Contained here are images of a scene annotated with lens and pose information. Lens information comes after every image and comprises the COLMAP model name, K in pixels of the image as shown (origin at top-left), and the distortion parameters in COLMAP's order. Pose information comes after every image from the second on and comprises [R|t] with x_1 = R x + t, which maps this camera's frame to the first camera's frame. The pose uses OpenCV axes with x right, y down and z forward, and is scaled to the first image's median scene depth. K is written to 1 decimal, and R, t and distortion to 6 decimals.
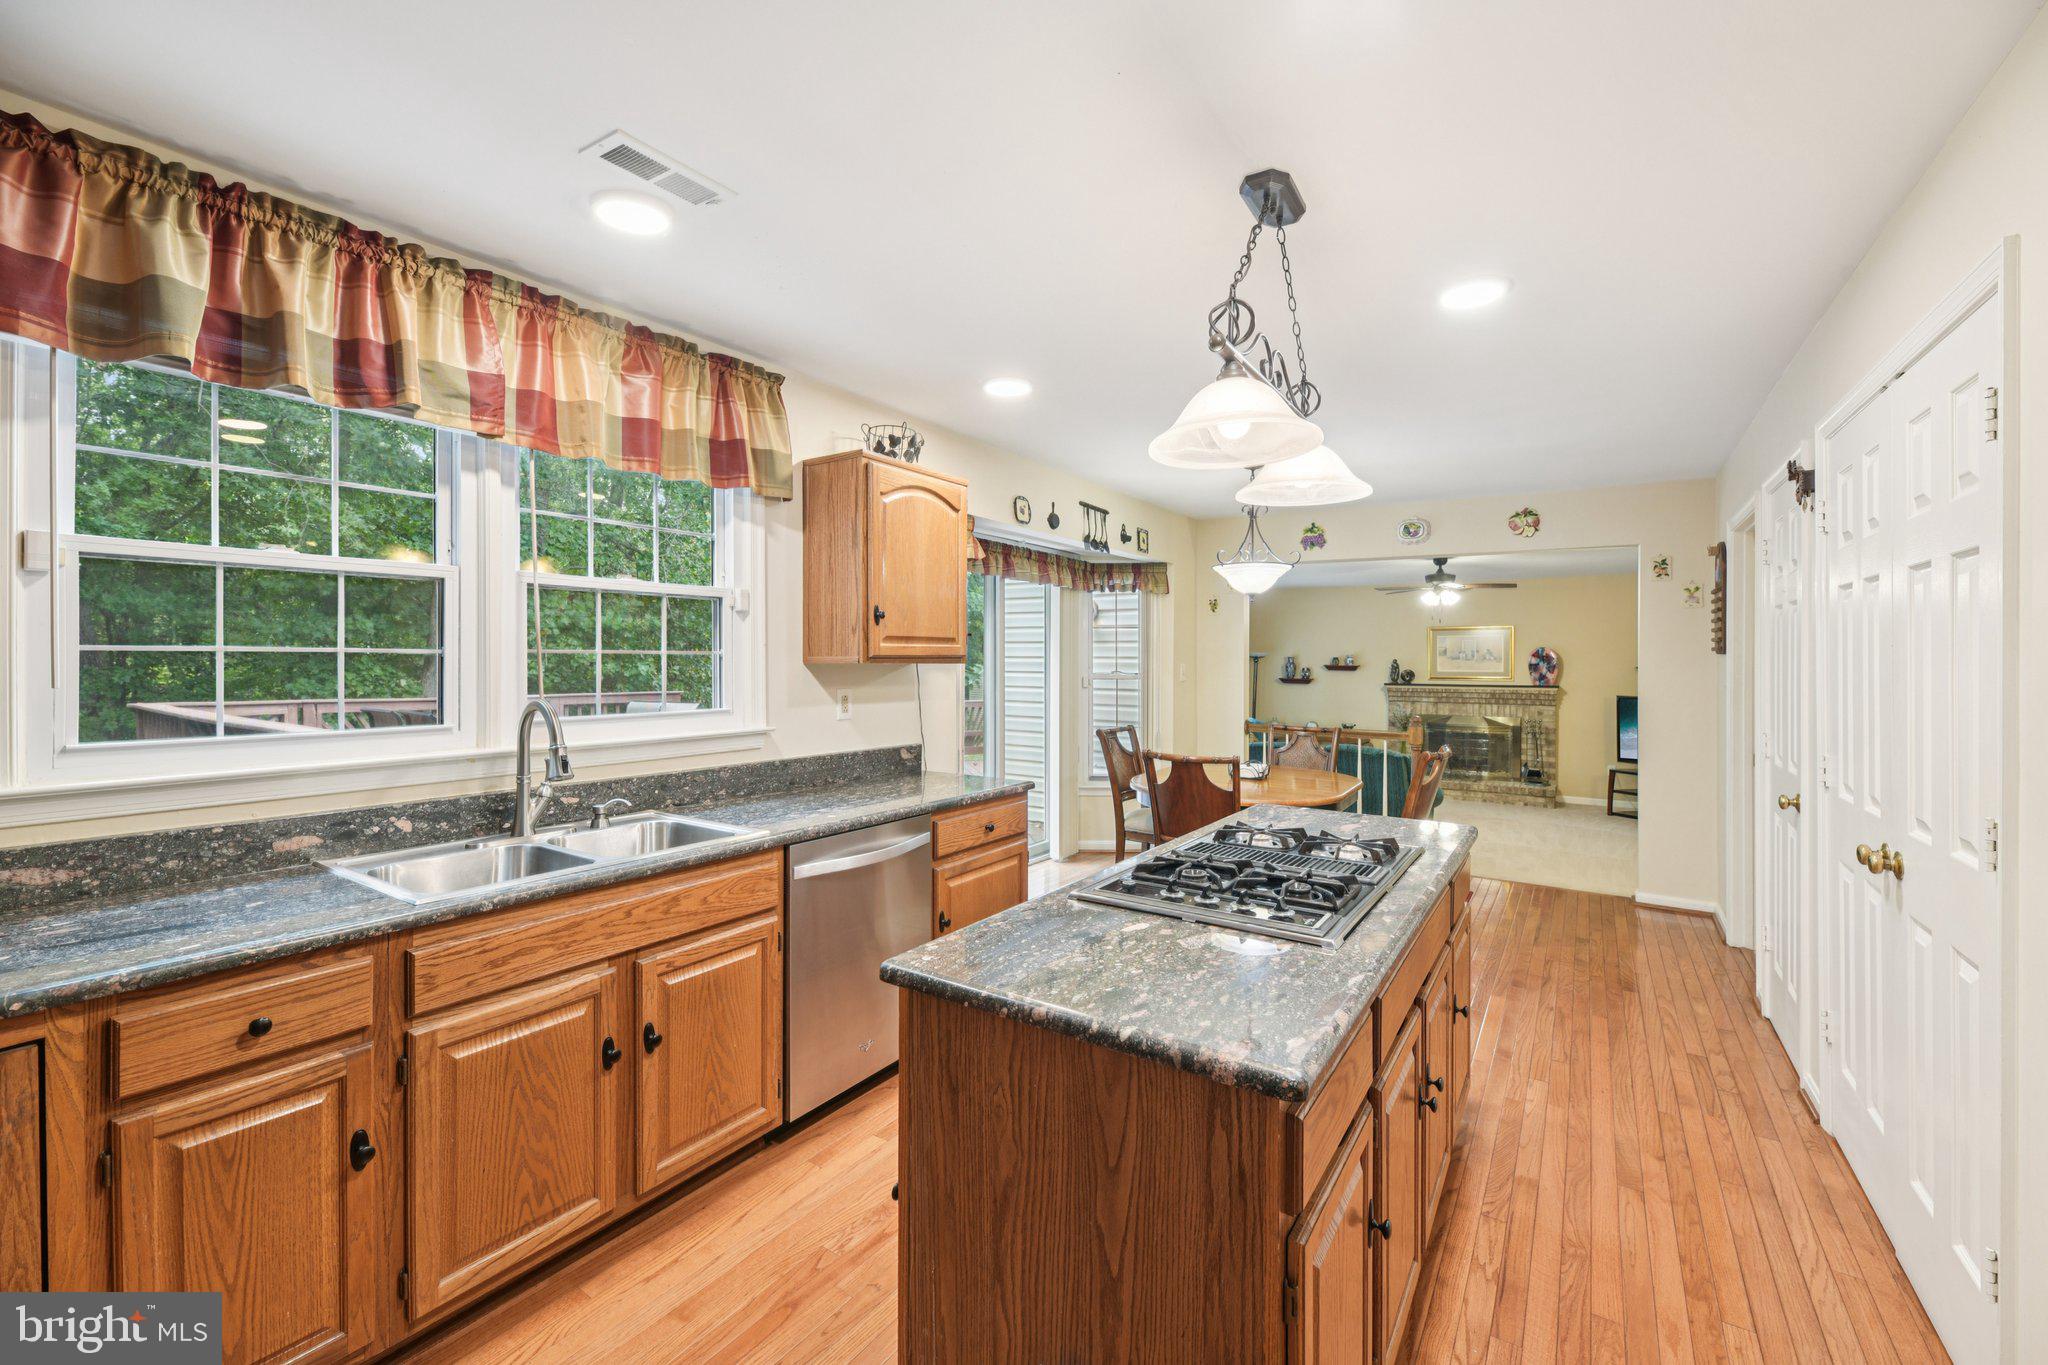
lens RADIAL K [[845.4, 0, 1030.6], [0, 845.4, 664.1], [0, 0, 1]] dist [0.003661, -0.000287]
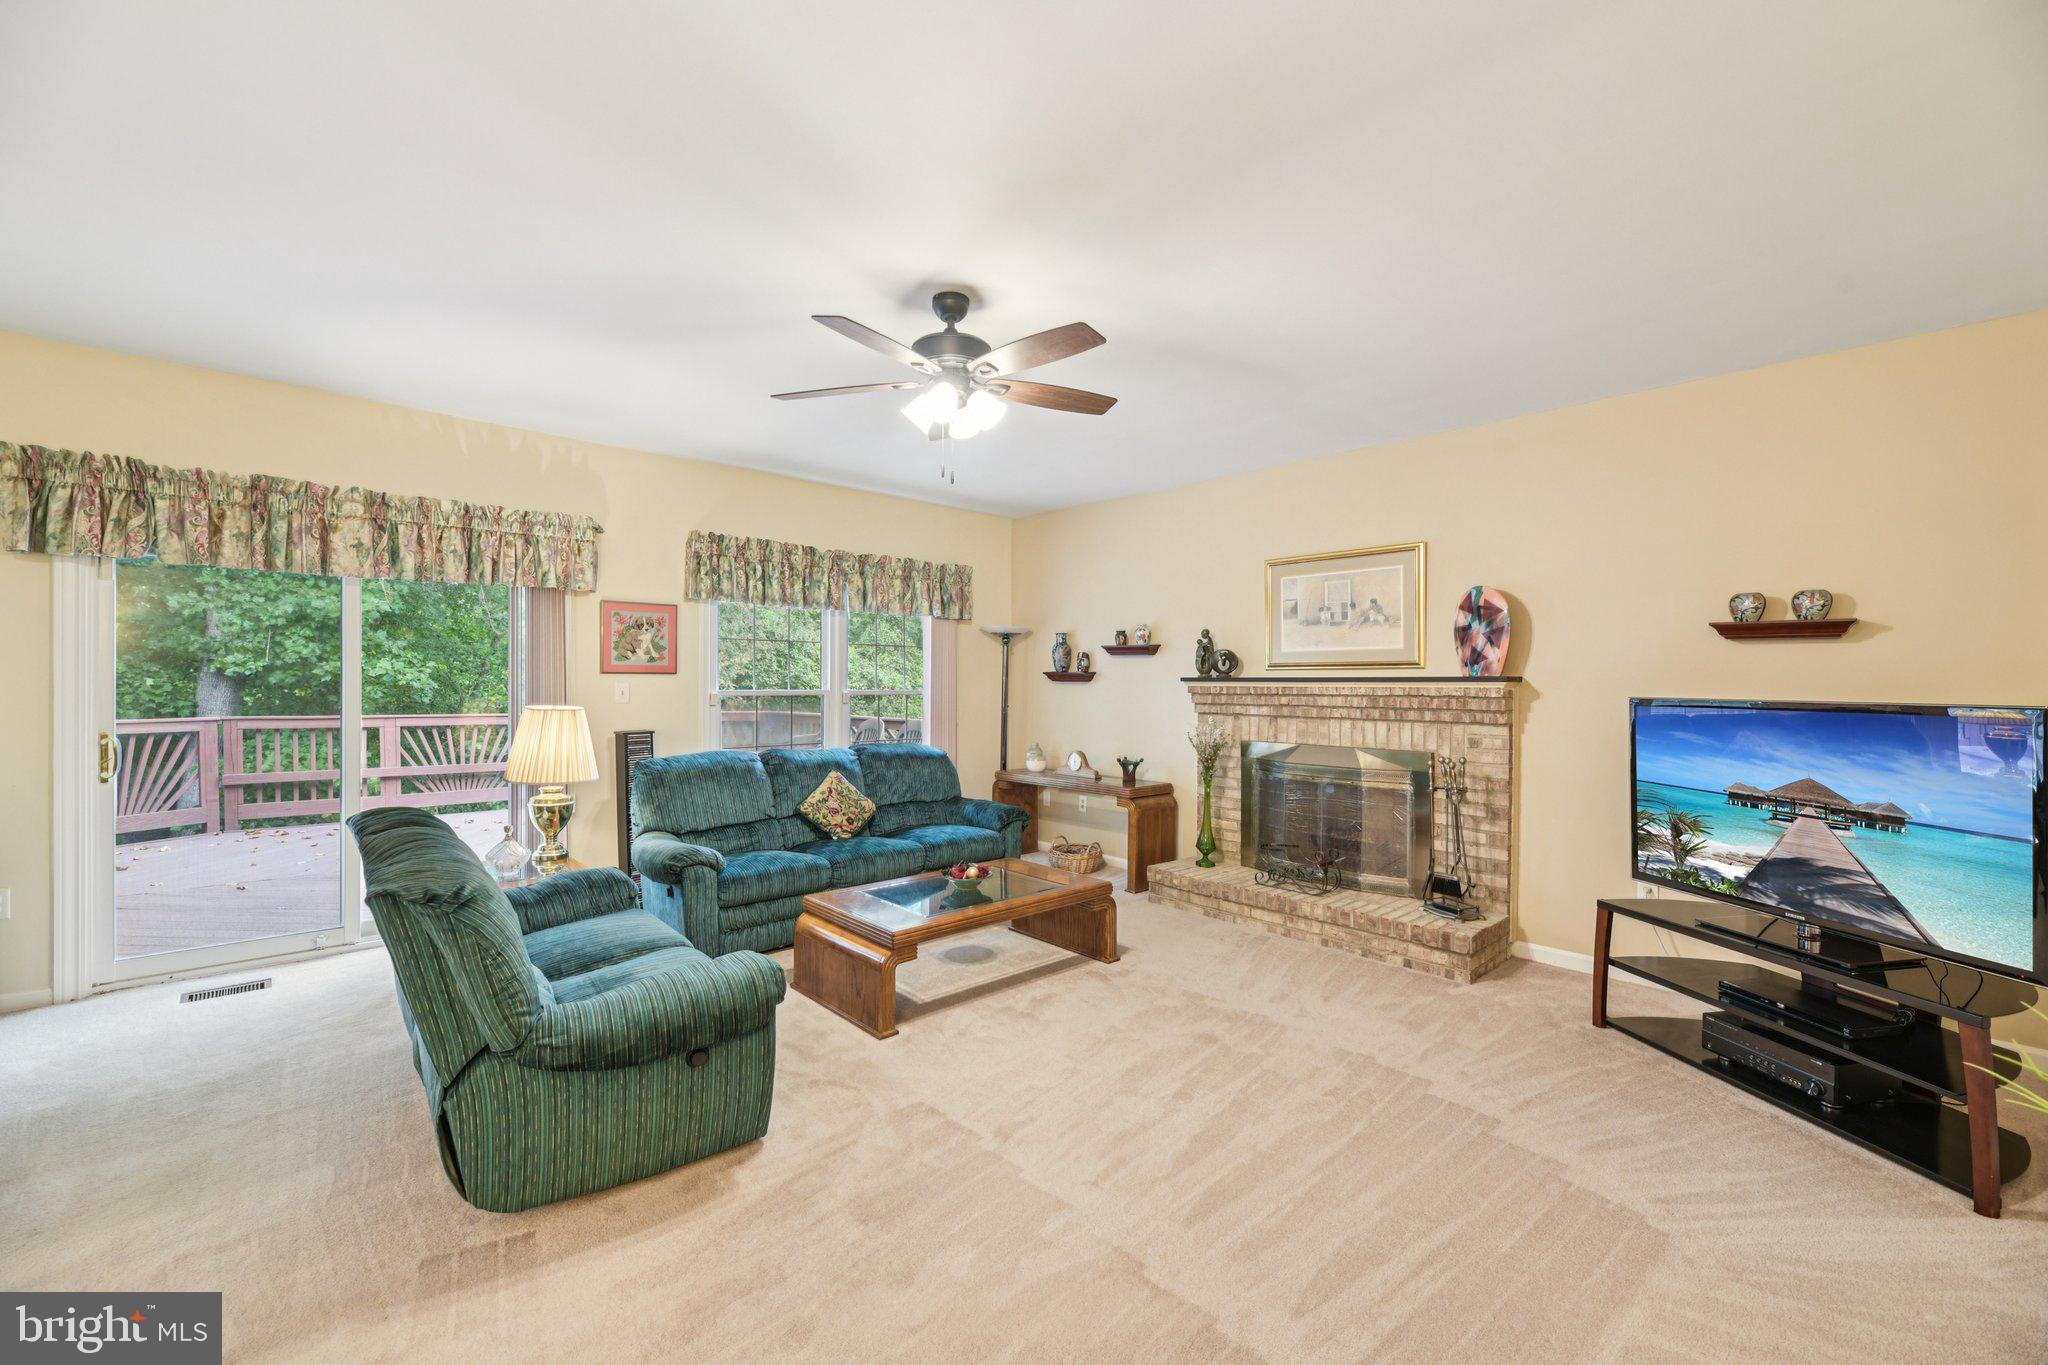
lens RADIAL K [[845.4, 0, 1037.0], [0, 845.4, 694.6], [0, 0, 1]] dist [0.003661, -0.000287]
pose [[0.974975, 0.001947, -0.222304, 0.528352], [0.001221, 0.999900, 0.014112, 0.030270], [0.222309, -0.014031, 0.974875, 0.590906]]
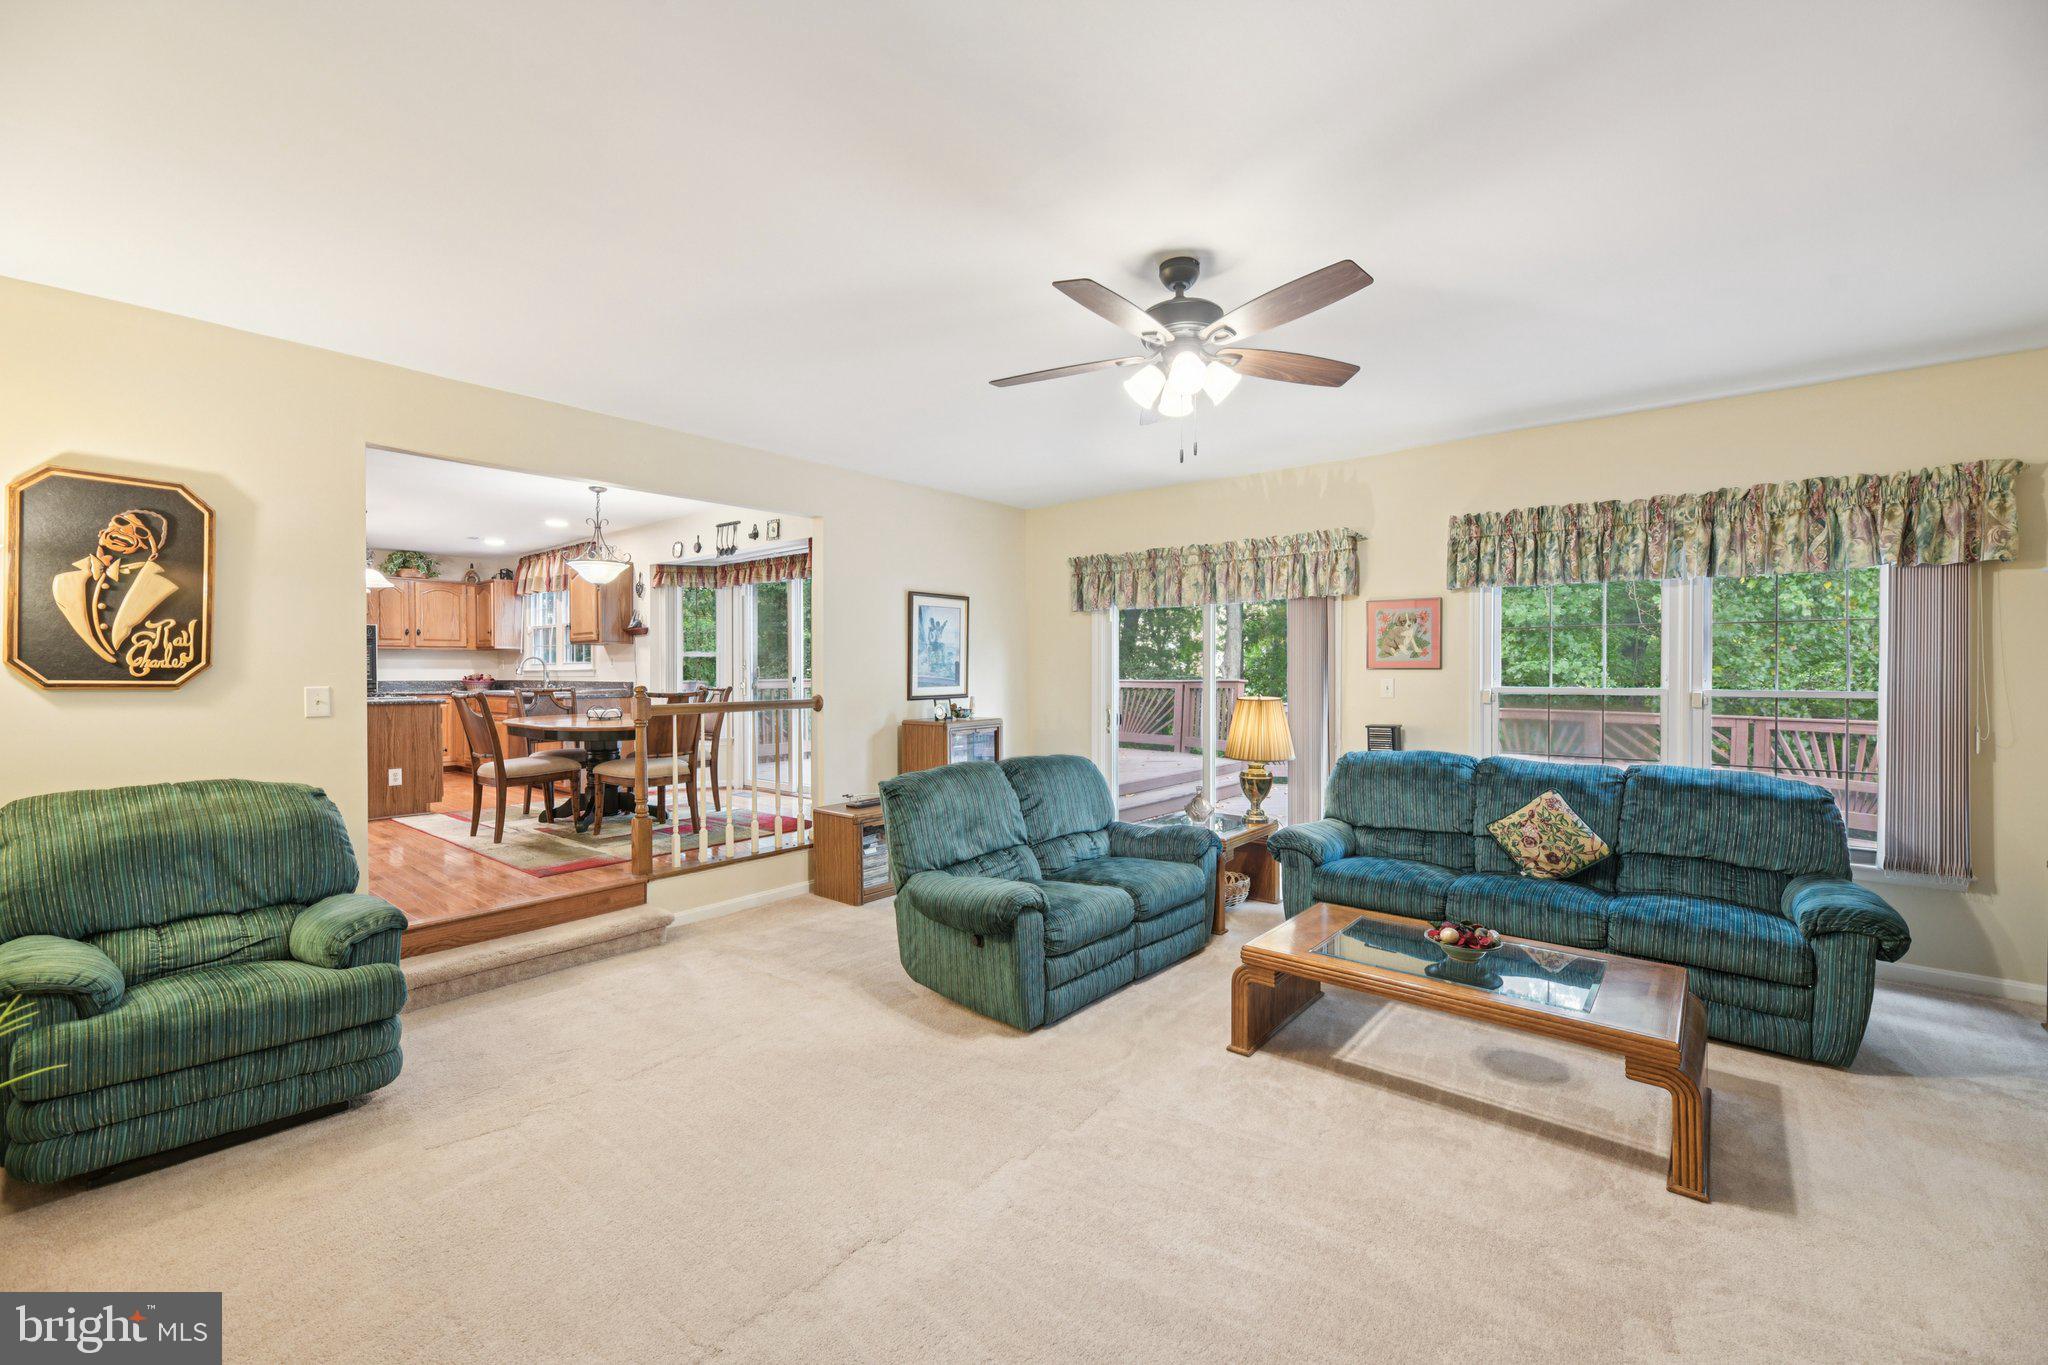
lens RADIAL K [[845.4, 0, 1035.5], [0, 845.4, 688.3], [0, 0, 1]] dist [0.003661, -0.000287]
pose [[-0.105843, 0.007632, -0.994354, 0.684725], [-0.004521, 0.999957, 0.008156, 0.032393], [0.994373, 0.005359, -0.105804, 0.815993]]
